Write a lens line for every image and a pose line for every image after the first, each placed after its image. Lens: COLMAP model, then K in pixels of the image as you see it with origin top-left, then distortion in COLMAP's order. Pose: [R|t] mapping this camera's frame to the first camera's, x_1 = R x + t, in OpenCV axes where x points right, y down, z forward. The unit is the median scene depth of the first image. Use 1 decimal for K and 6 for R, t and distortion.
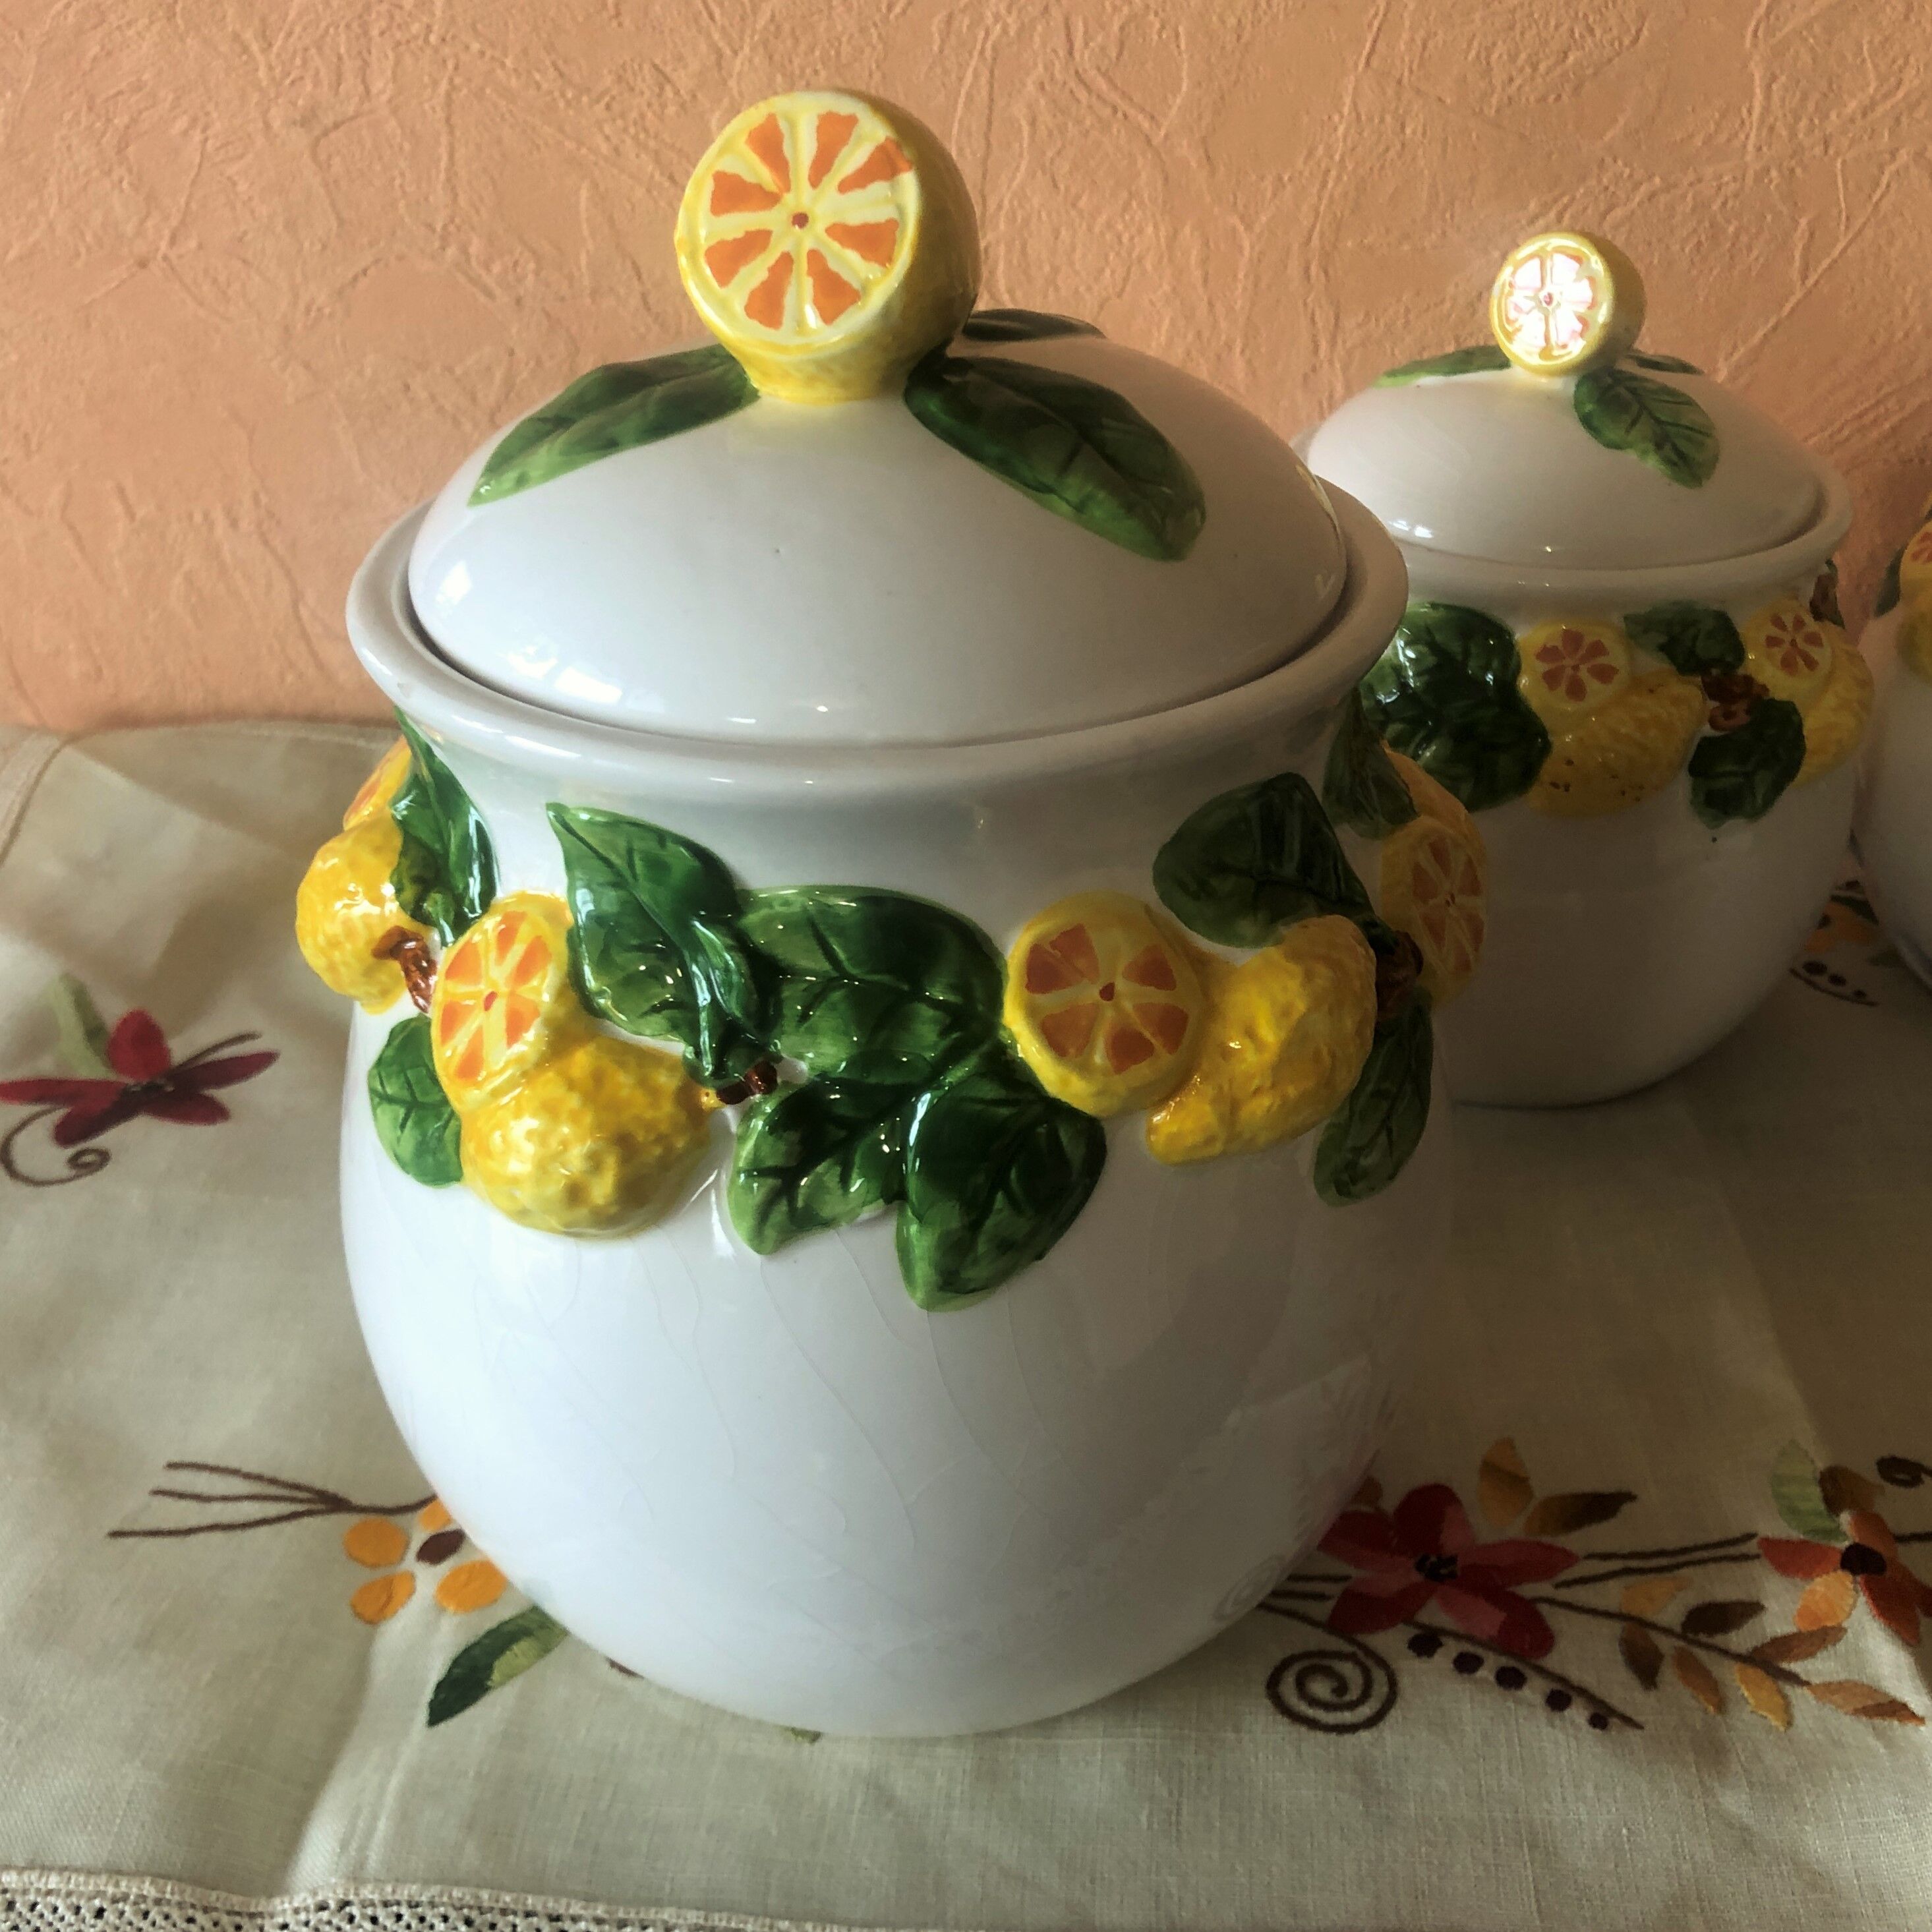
lens RADIAL K [[2121.3, 0, 963.5], [0, 2121.3, 932.9], [0, 0, 1]] dist [-0.007317, 0.000000]
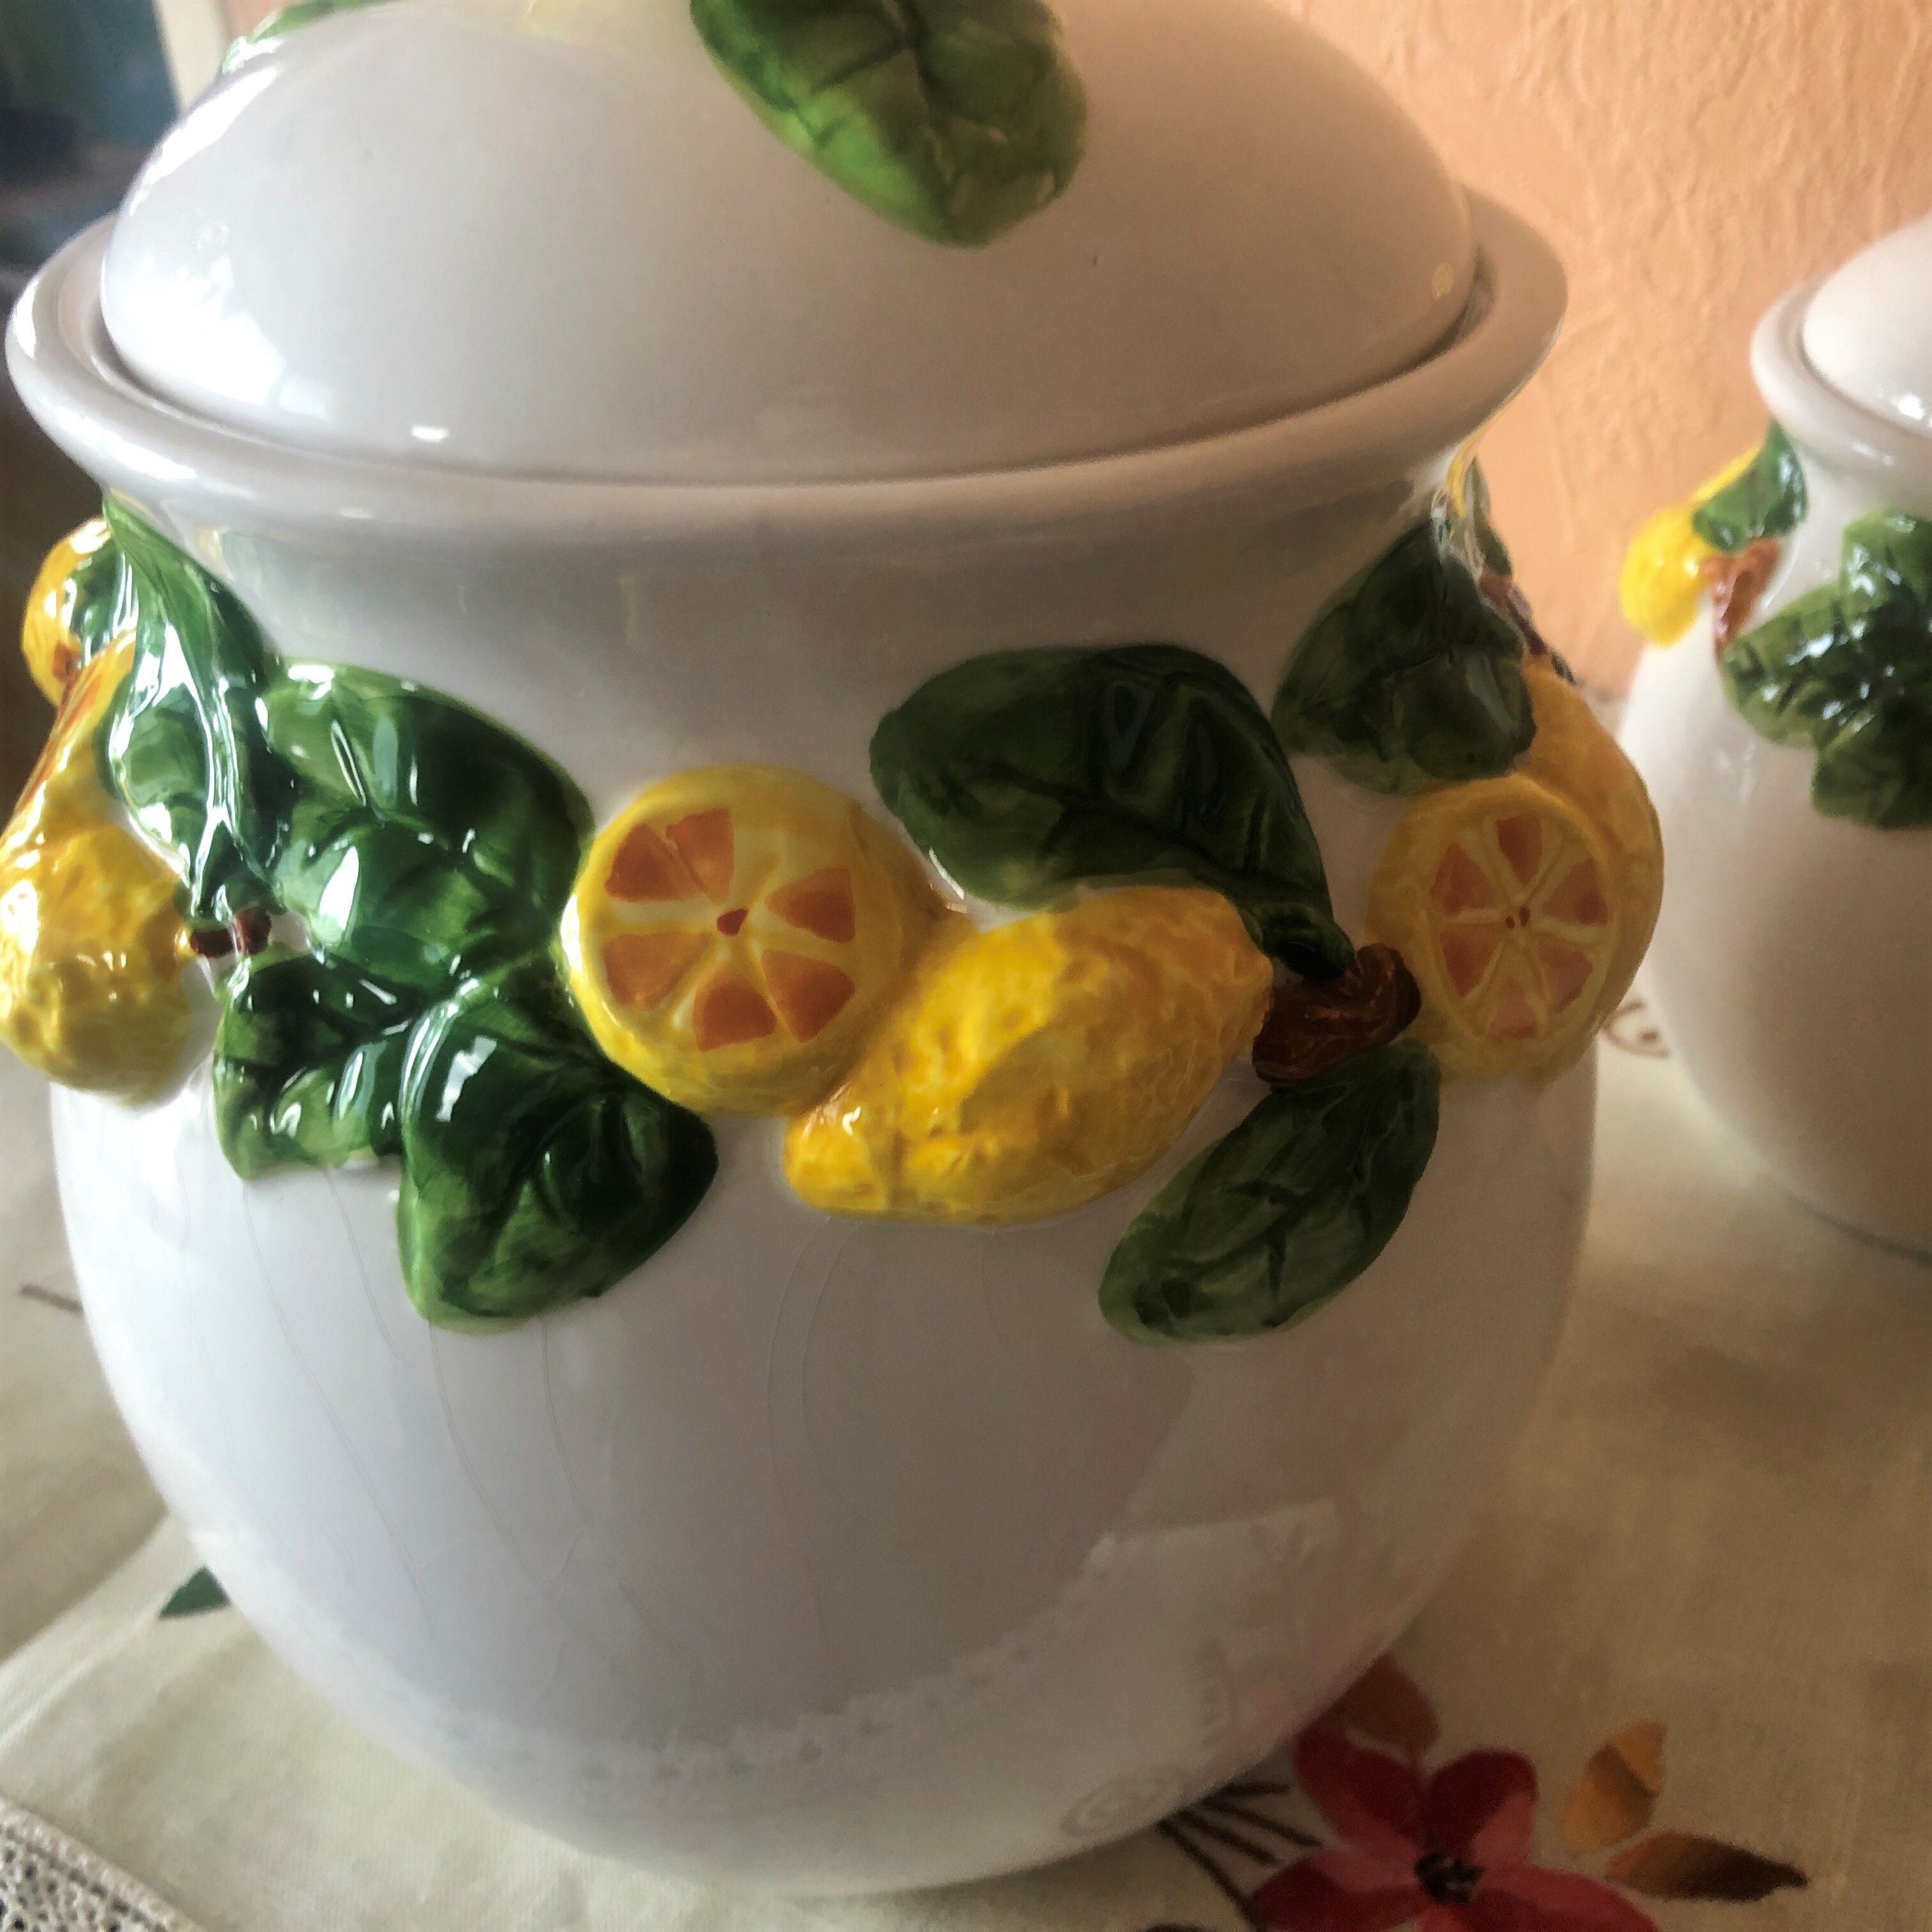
lens RADIAL K [[2121.3, 0, 1018.4], [0, 2121.3, 912.7], [0, 0, 1]] dist [-0.007317, 0.000000]
pose [[0.914040, 0.219701, -0.340973, 0.354339], [-0.205334, 0.975566, 0.078158, -0.041248], [0.349813, -0.001426, 0.936819, 0.419023]]
